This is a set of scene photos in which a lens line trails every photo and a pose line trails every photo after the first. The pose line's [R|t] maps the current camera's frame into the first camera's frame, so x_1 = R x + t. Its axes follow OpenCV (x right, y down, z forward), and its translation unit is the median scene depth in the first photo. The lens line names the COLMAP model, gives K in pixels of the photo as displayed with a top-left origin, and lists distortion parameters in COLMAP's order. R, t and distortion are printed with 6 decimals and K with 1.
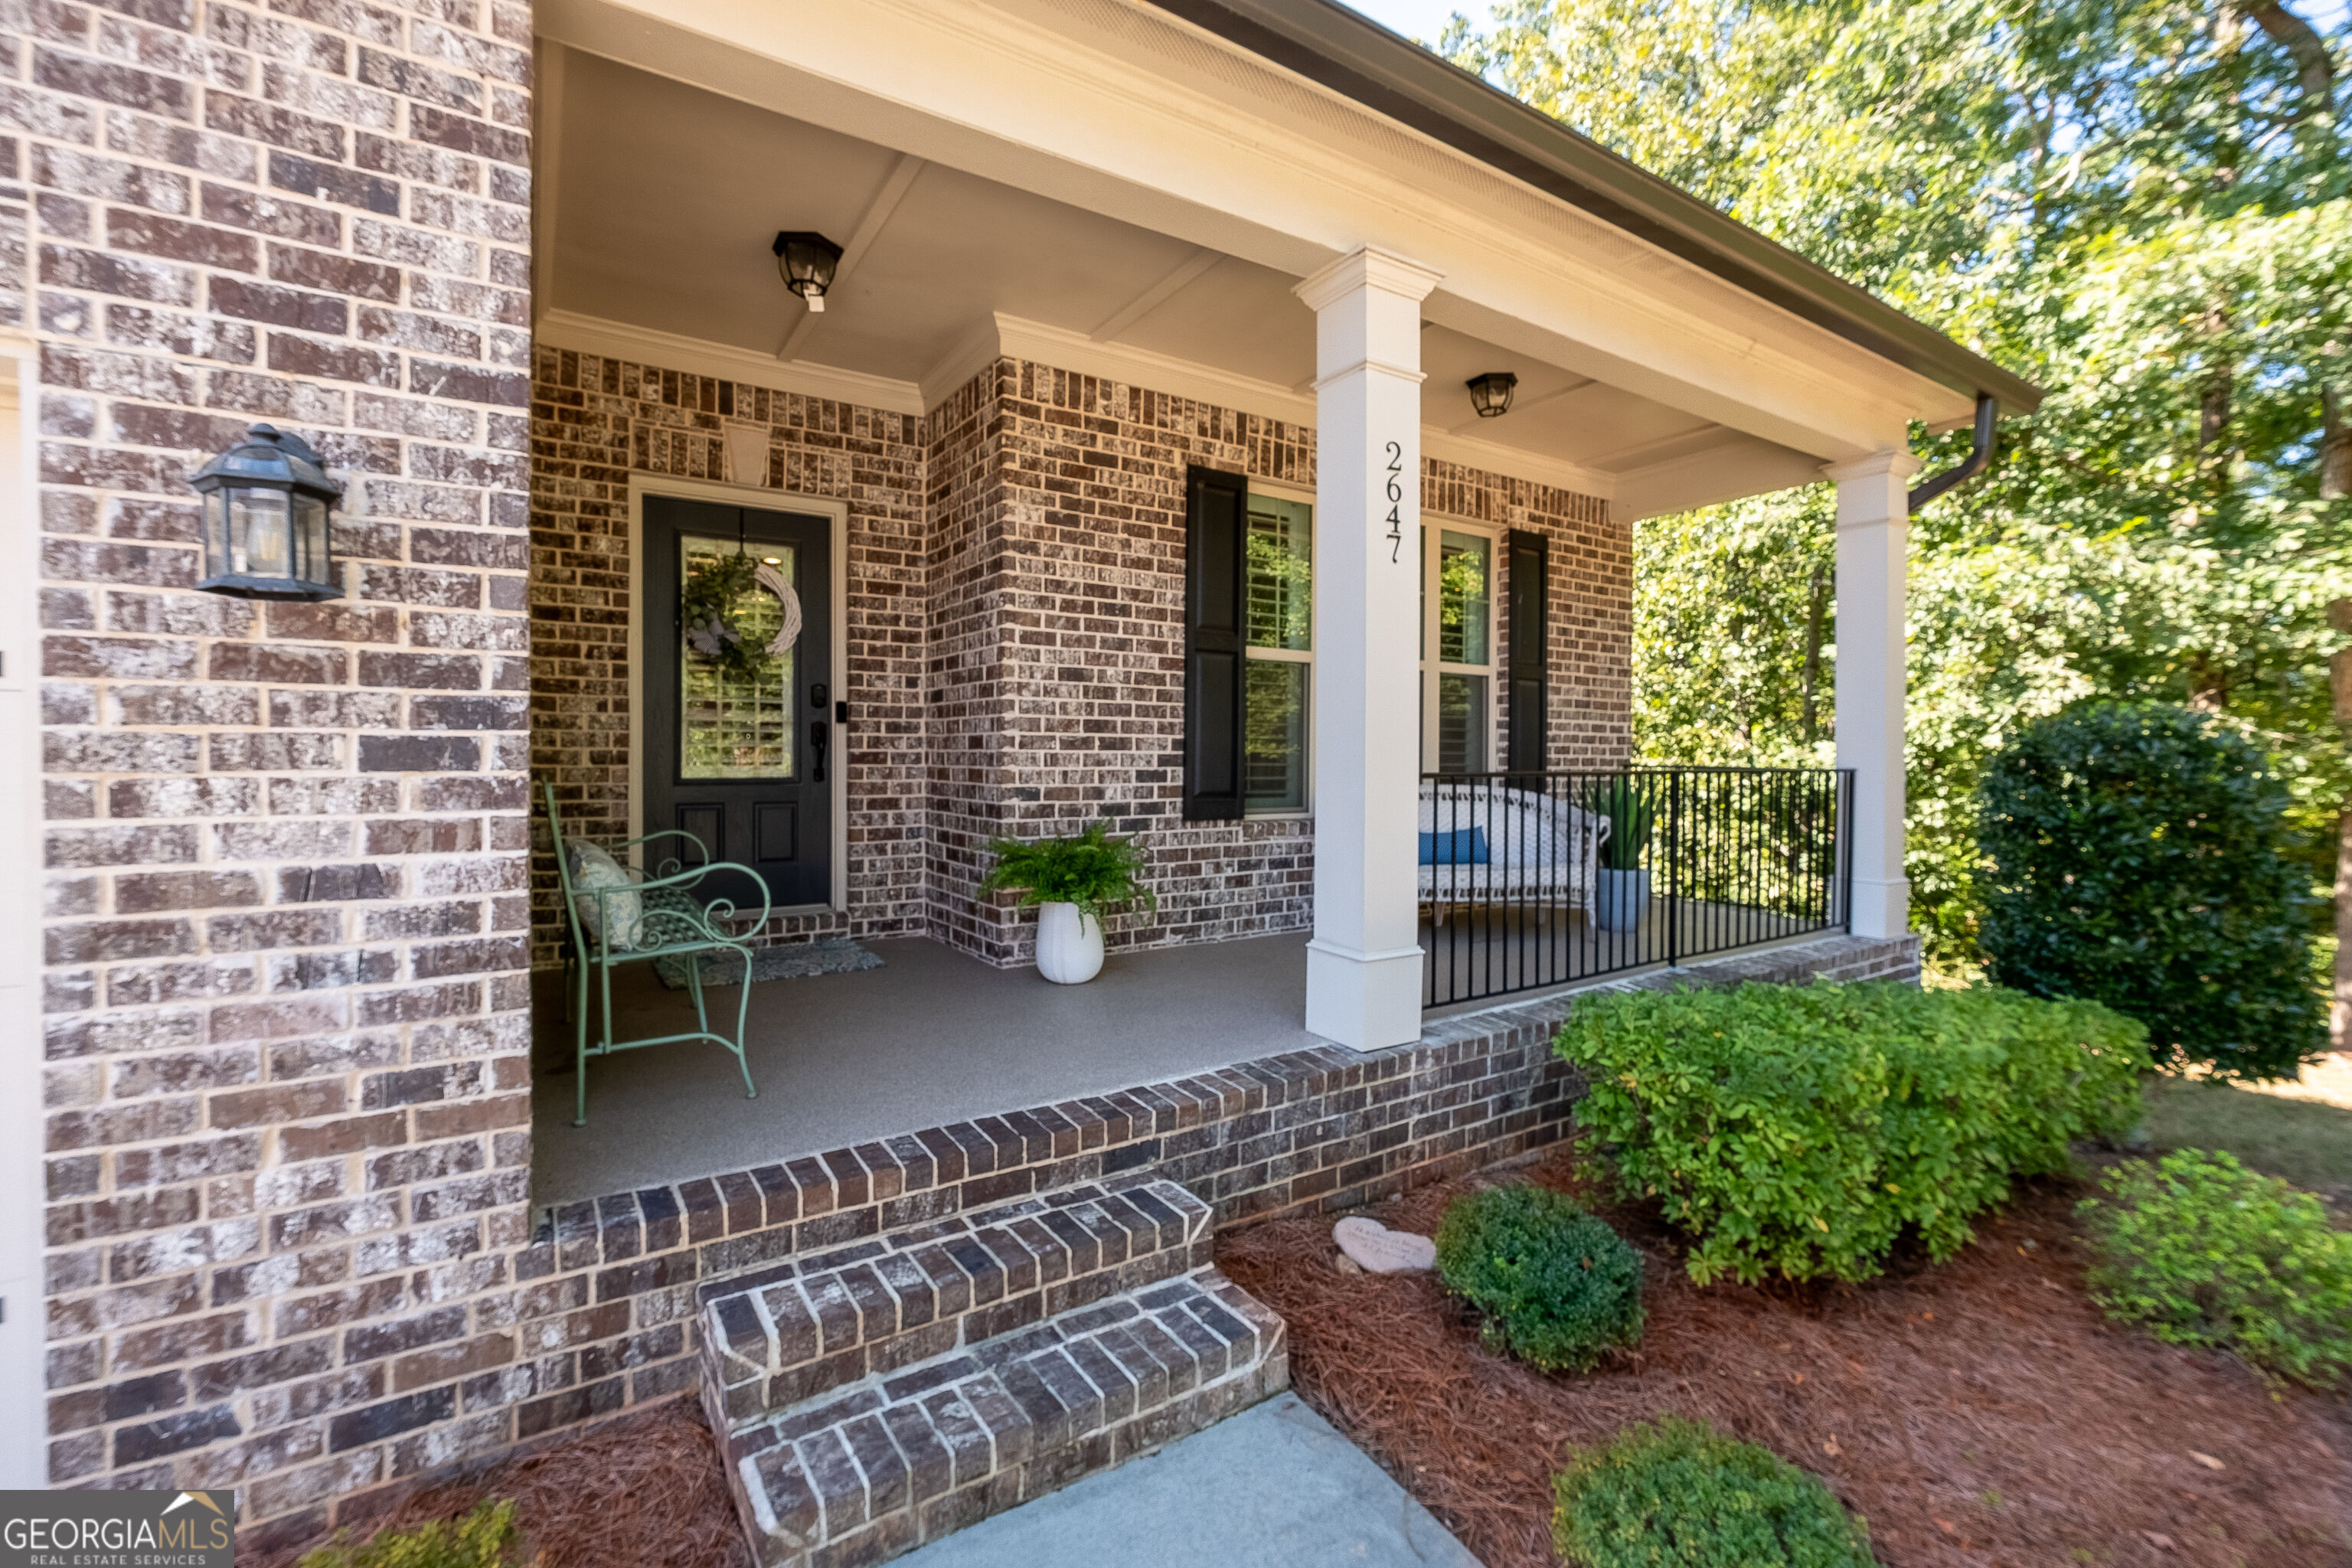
lens RADIAL K [[985.0, 0, 1117.2], [0, 985.0, 776.6], [0, 0, 1]] dist [-0.016964, 0.004820]
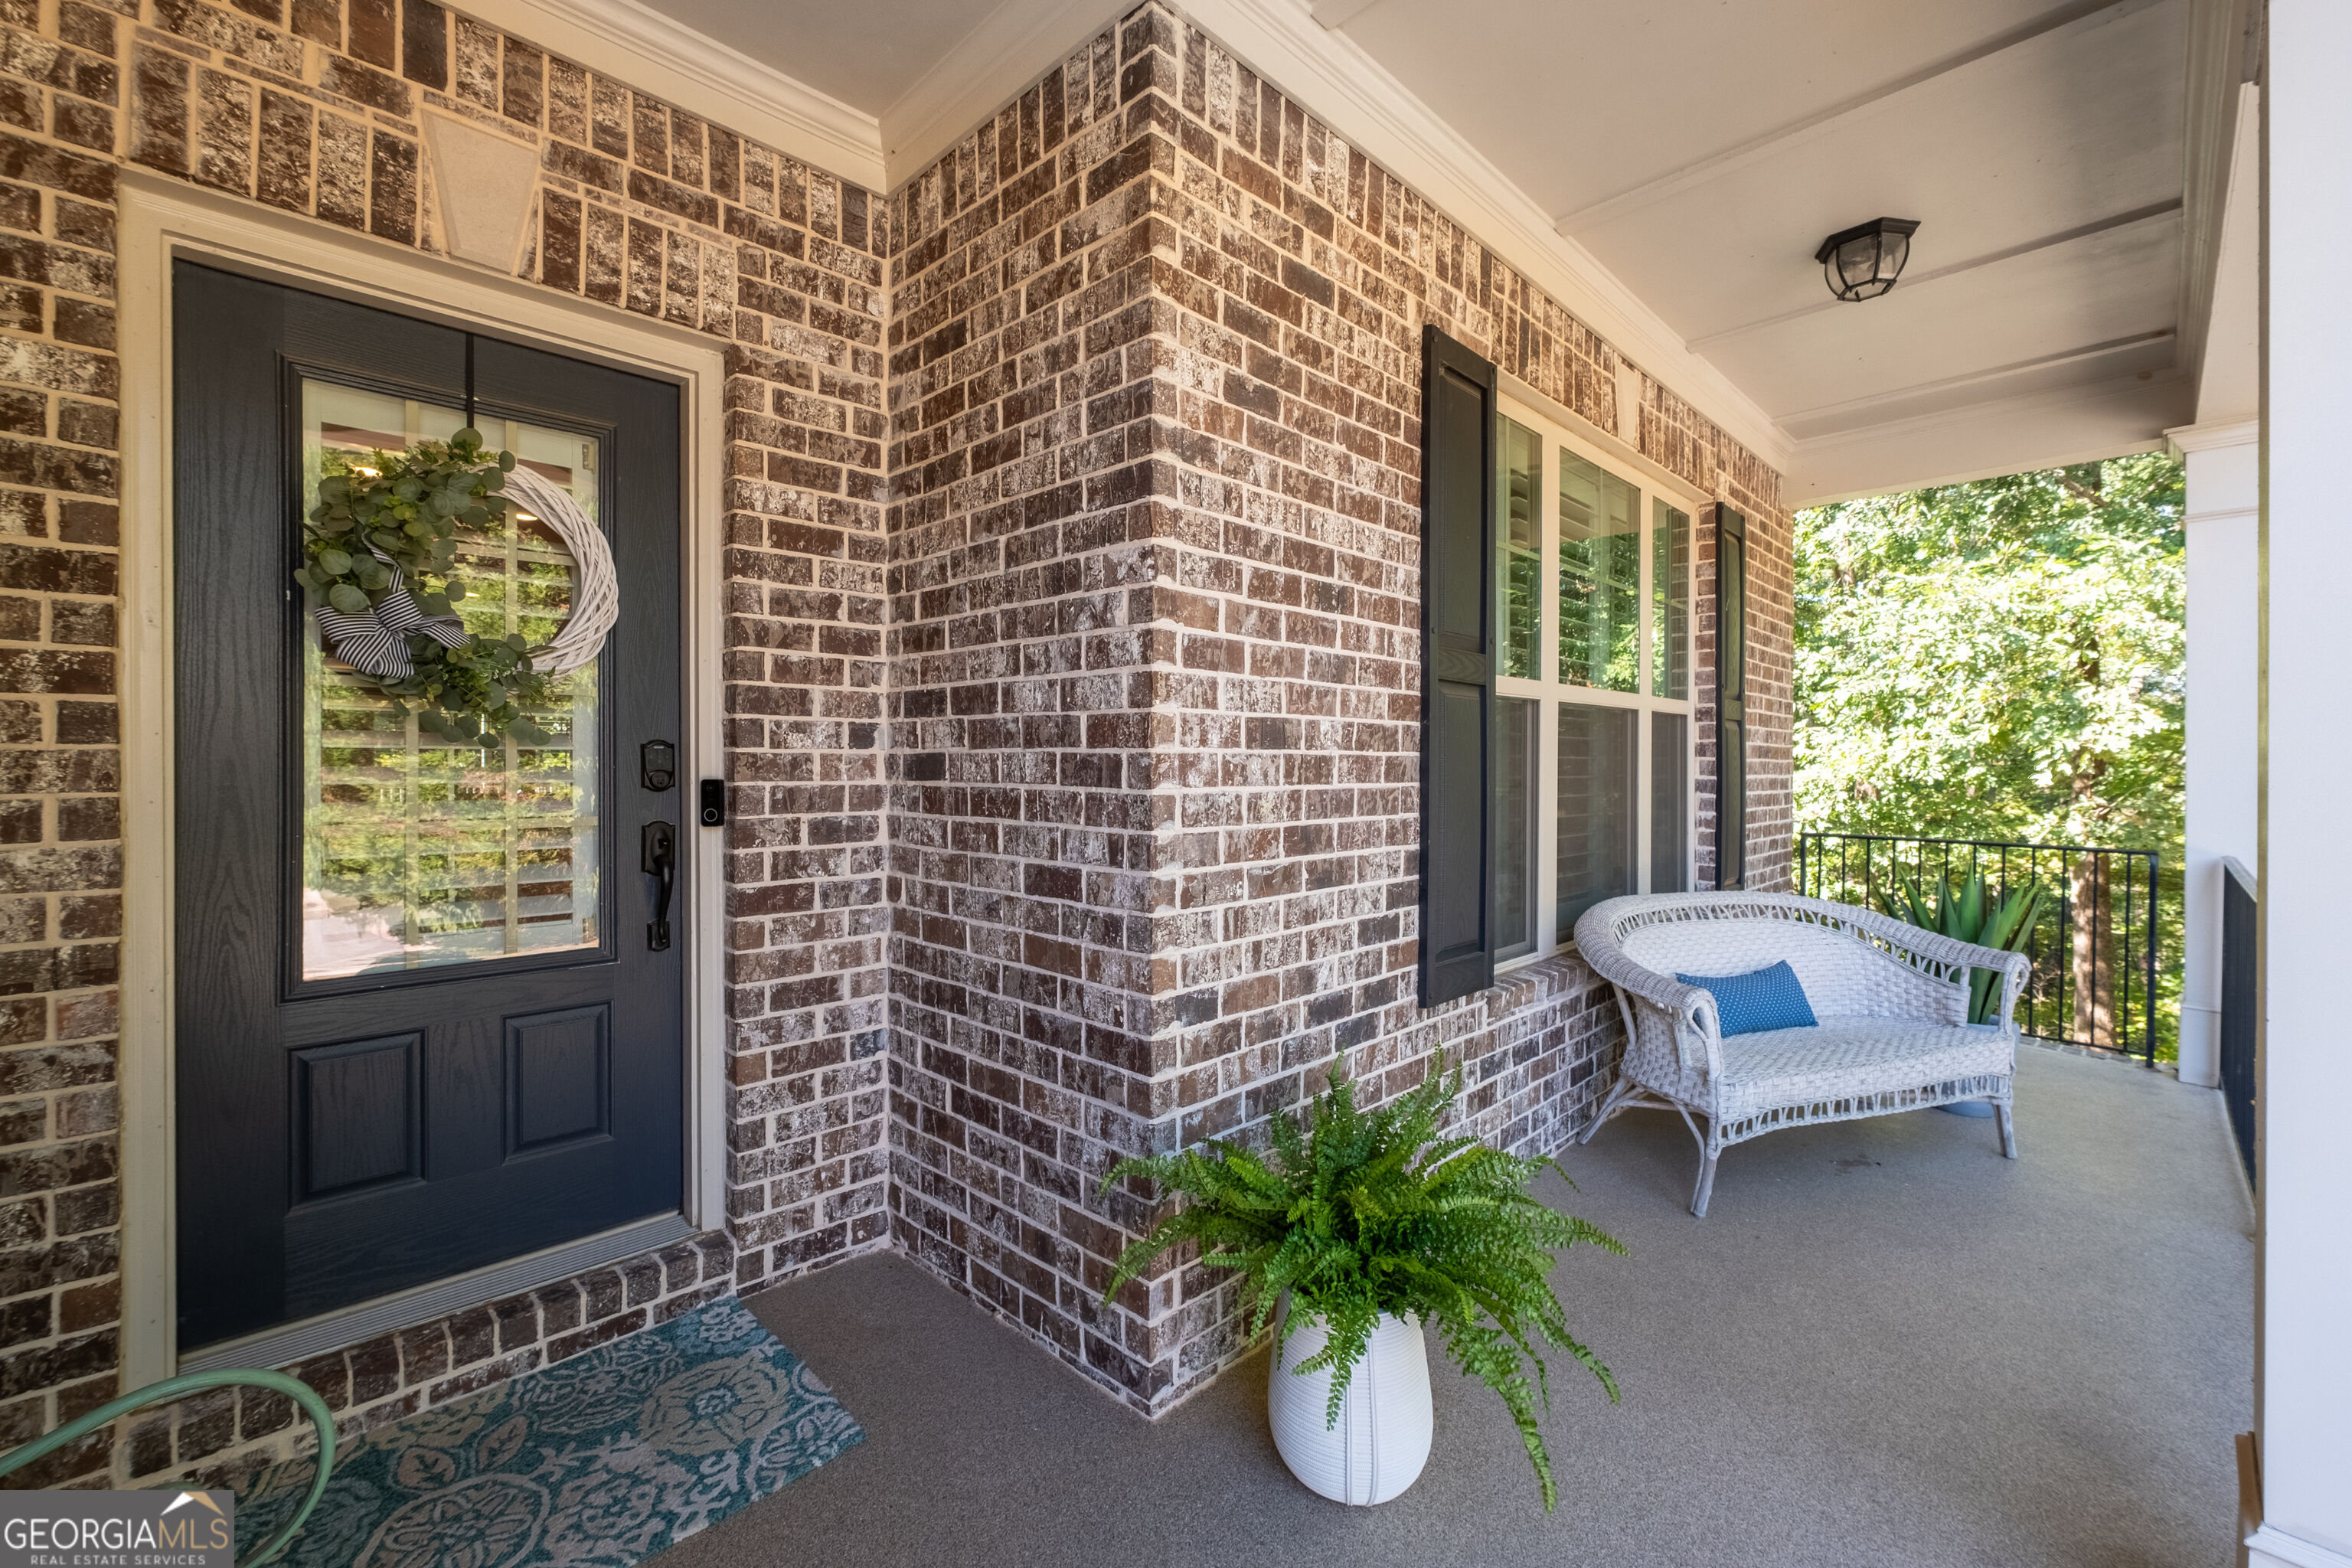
lens RADIAL K [[985.0, 0, 1125.1], [0, 985.0, 768.5], [0, 0, 1]] dist [-0.016964, 0.004820]
pose [[0.975359, -0.006260, 0.220536, -0.202558], [0.008501, 0.999921, -0.009212, -0.079197], [-0.220461, 0.010860, 0.975335, 0.533842]]
